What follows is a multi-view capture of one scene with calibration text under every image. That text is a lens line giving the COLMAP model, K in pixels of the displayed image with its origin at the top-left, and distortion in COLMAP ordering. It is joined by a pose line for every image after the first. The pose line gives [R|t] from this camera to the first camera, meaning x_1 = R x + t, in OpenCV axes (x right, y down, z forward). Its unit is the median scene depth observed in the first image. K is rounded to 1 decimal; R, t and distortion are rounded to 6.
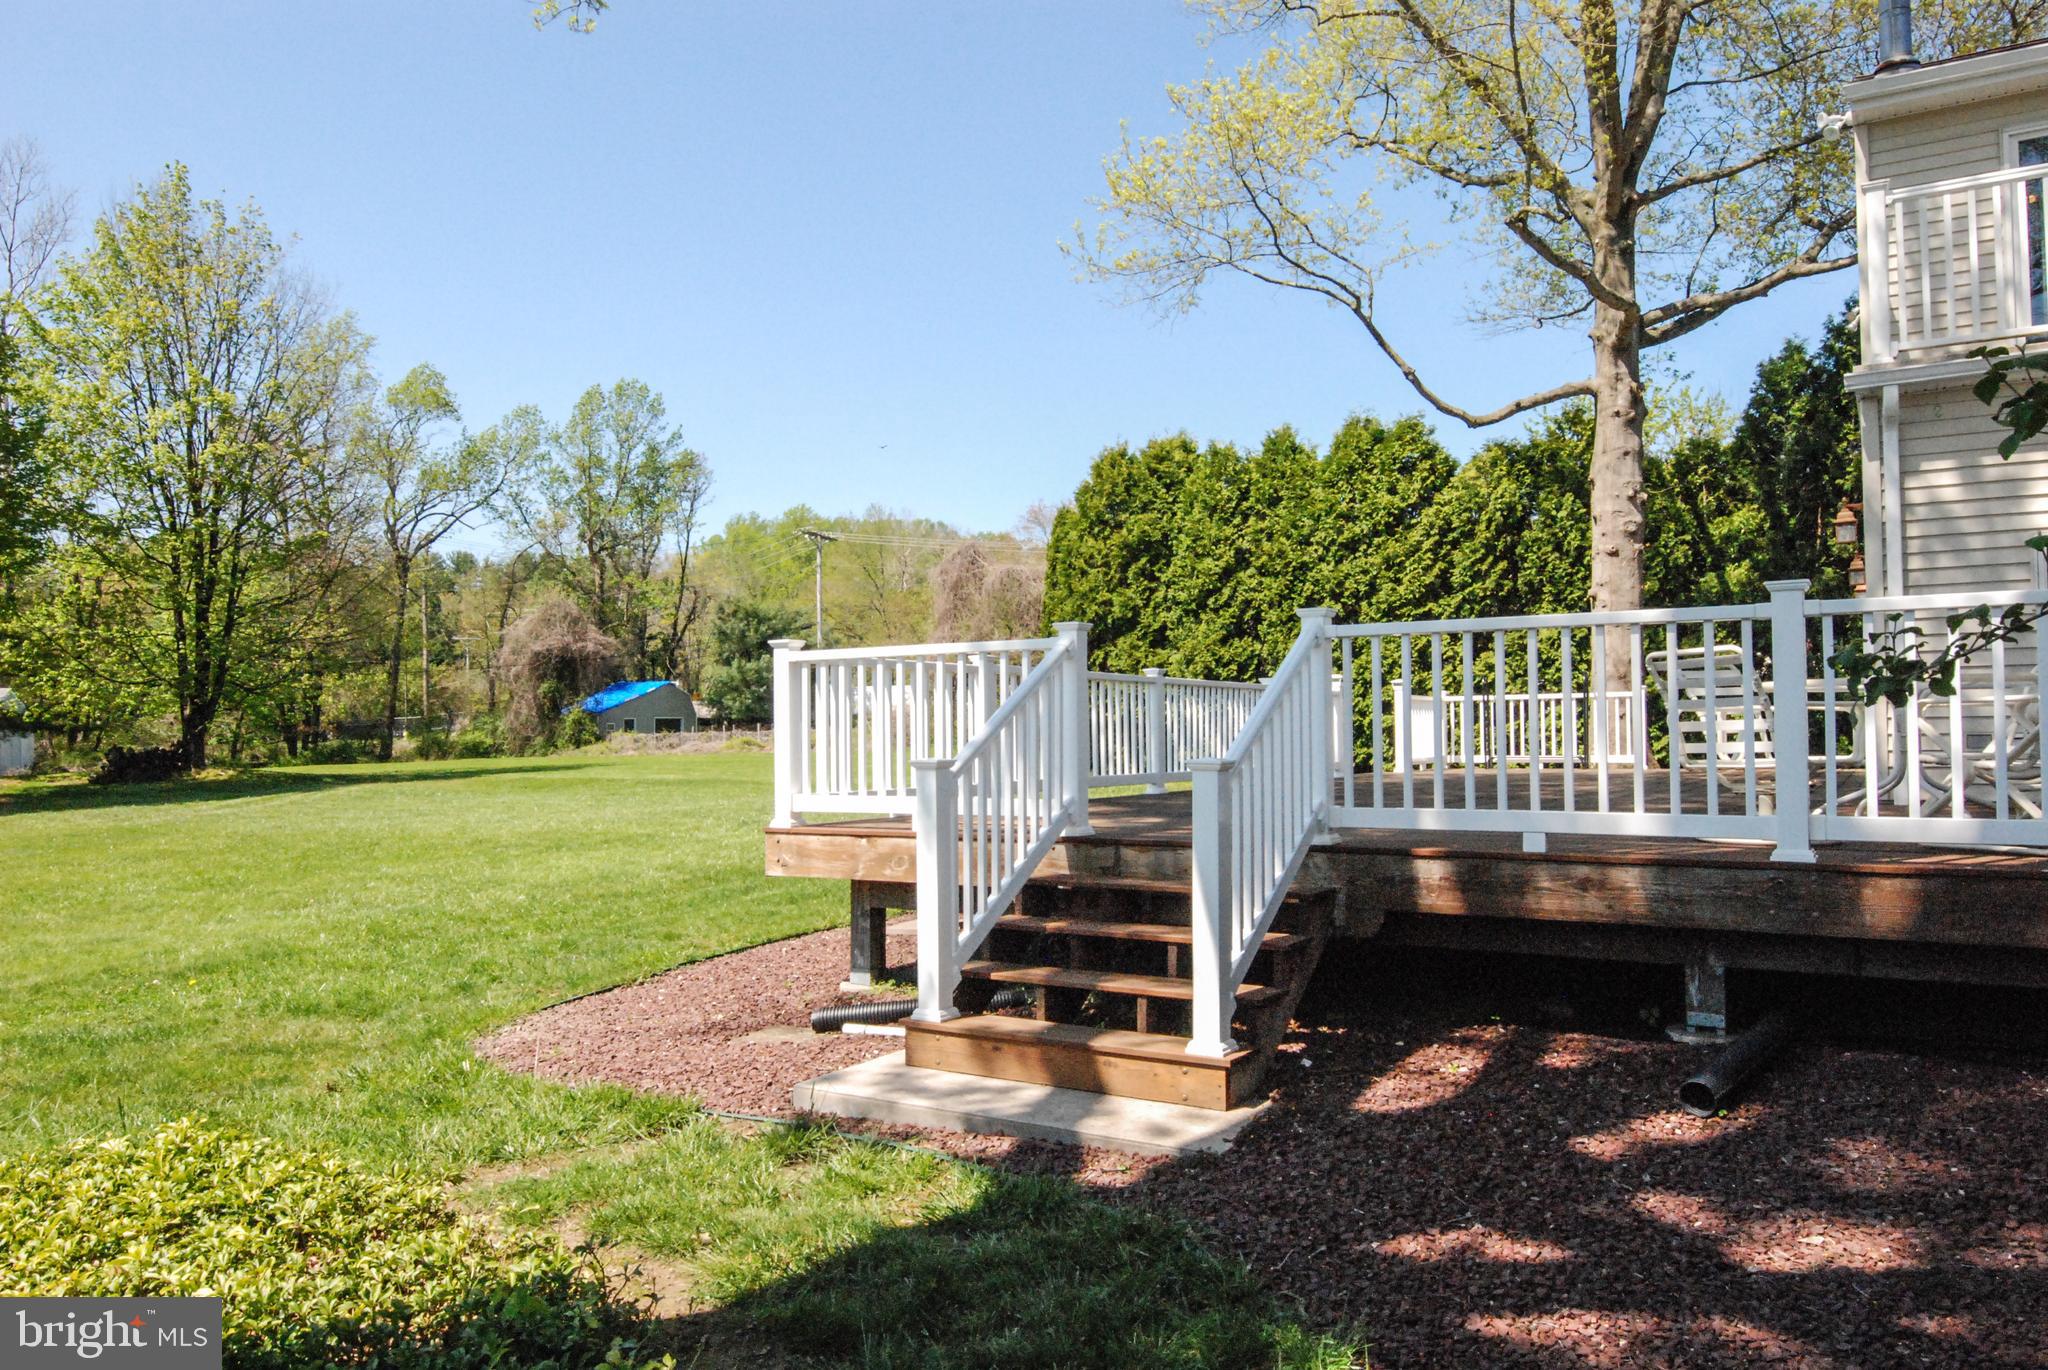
lens RADIAL K [[1408.3, 0, 1023.4], [0, 1408.3, 680.4], [0, 0, 1]] dist [0.003041, -0.003018]
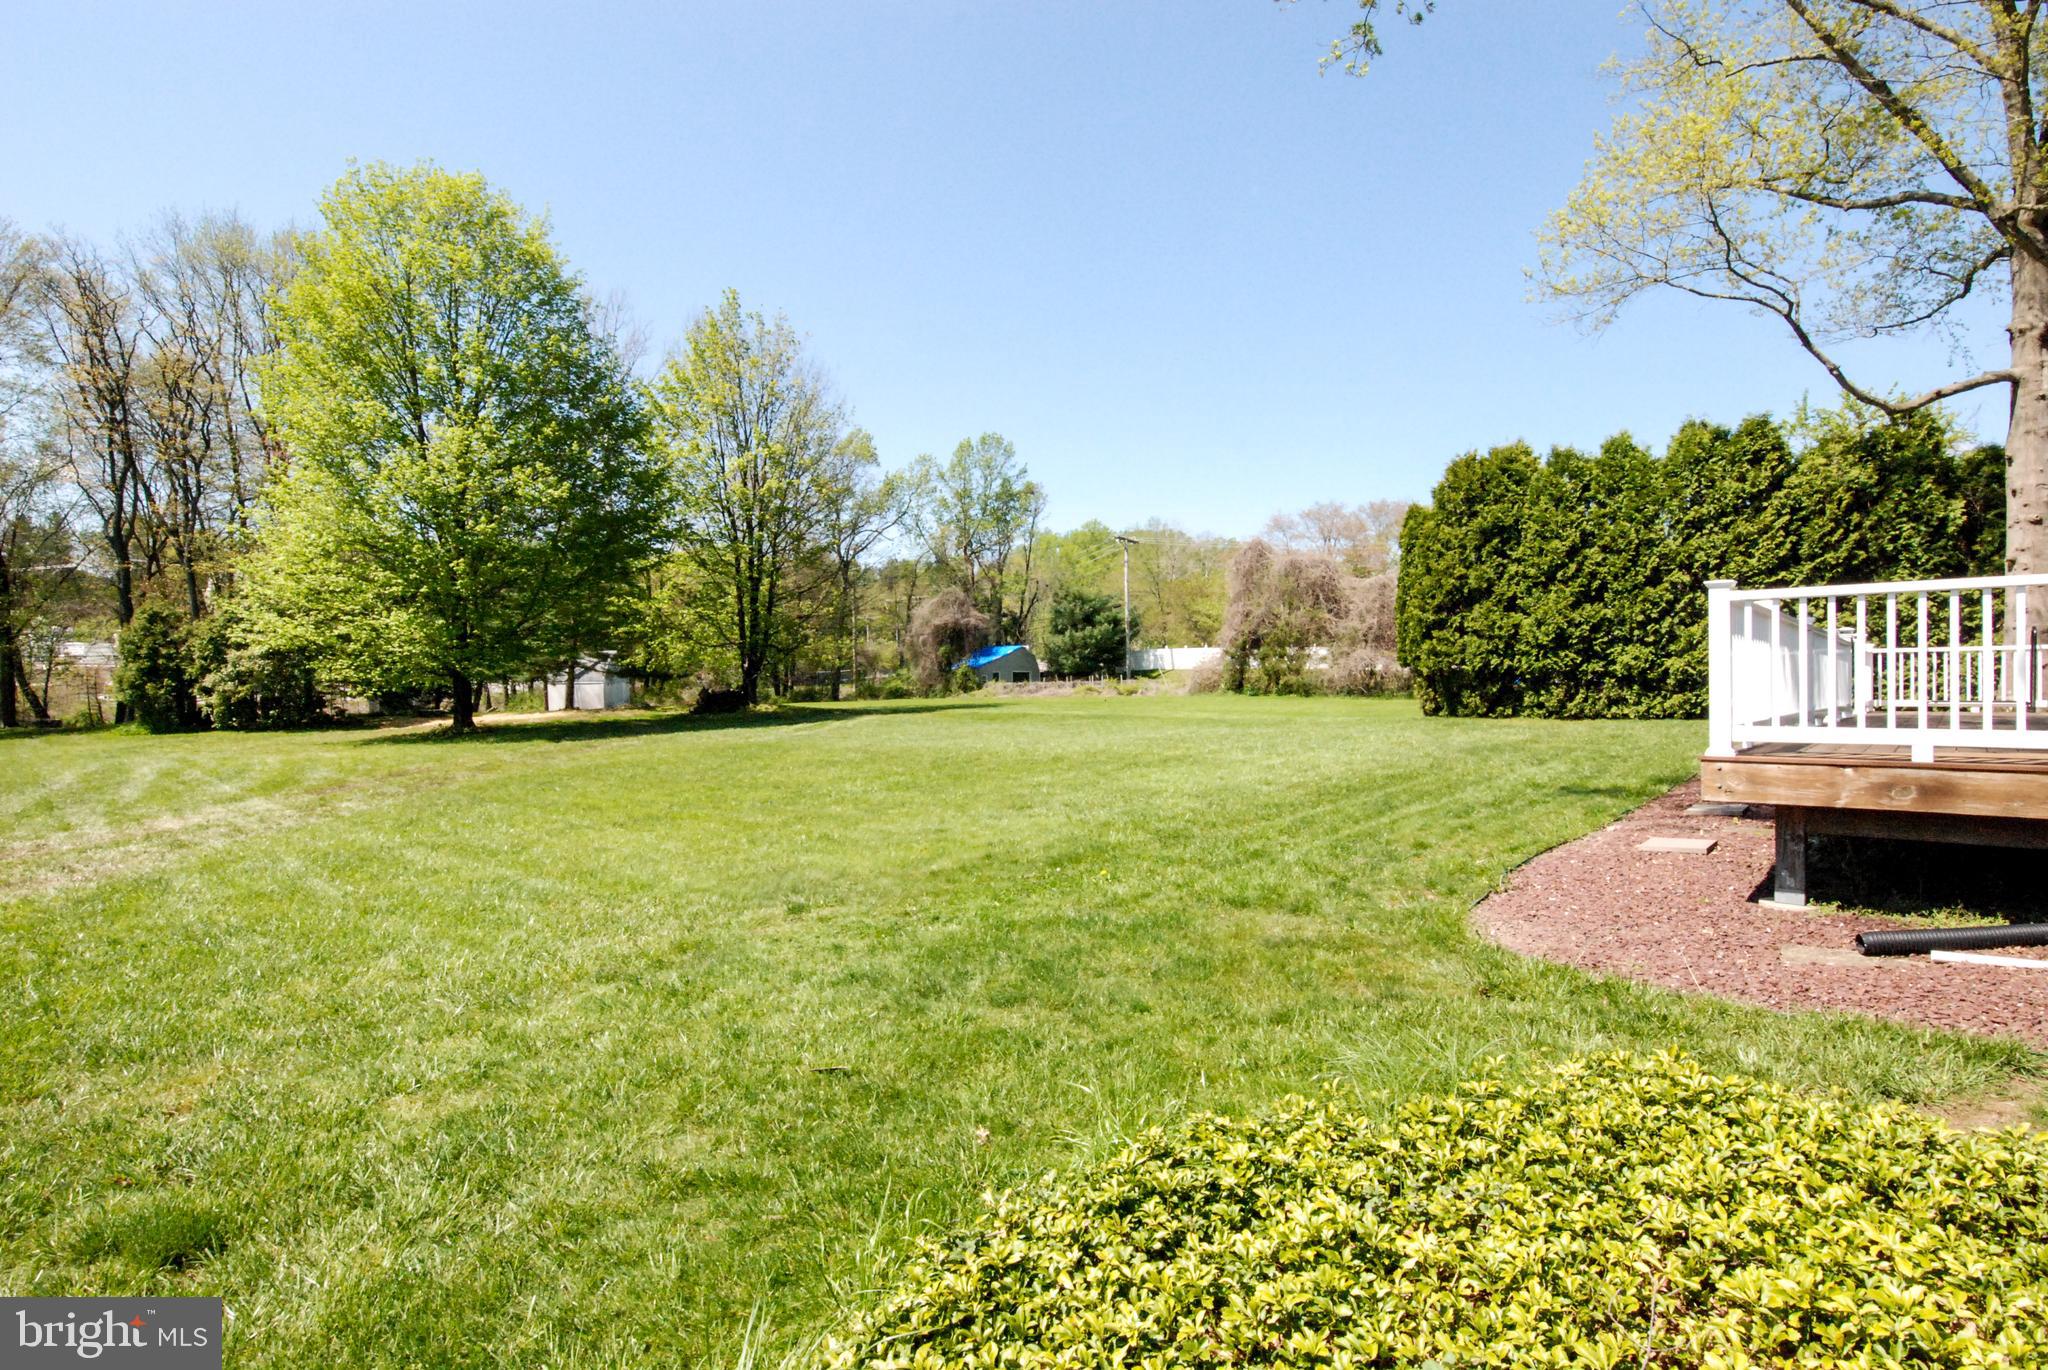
lens RADIAL K [[995.4, 0, 1020.1], [0, 995.4, 686.5], [0, 0, 1]] dist [-0.003906, -0.011900]
pose [[0.981106, 0.004871, -0.193408, -0.154980], [0.002788, 0.999223, 0.039309, 0.006004], [0.193450, -0.039105, 0.980331, 0.048222]]
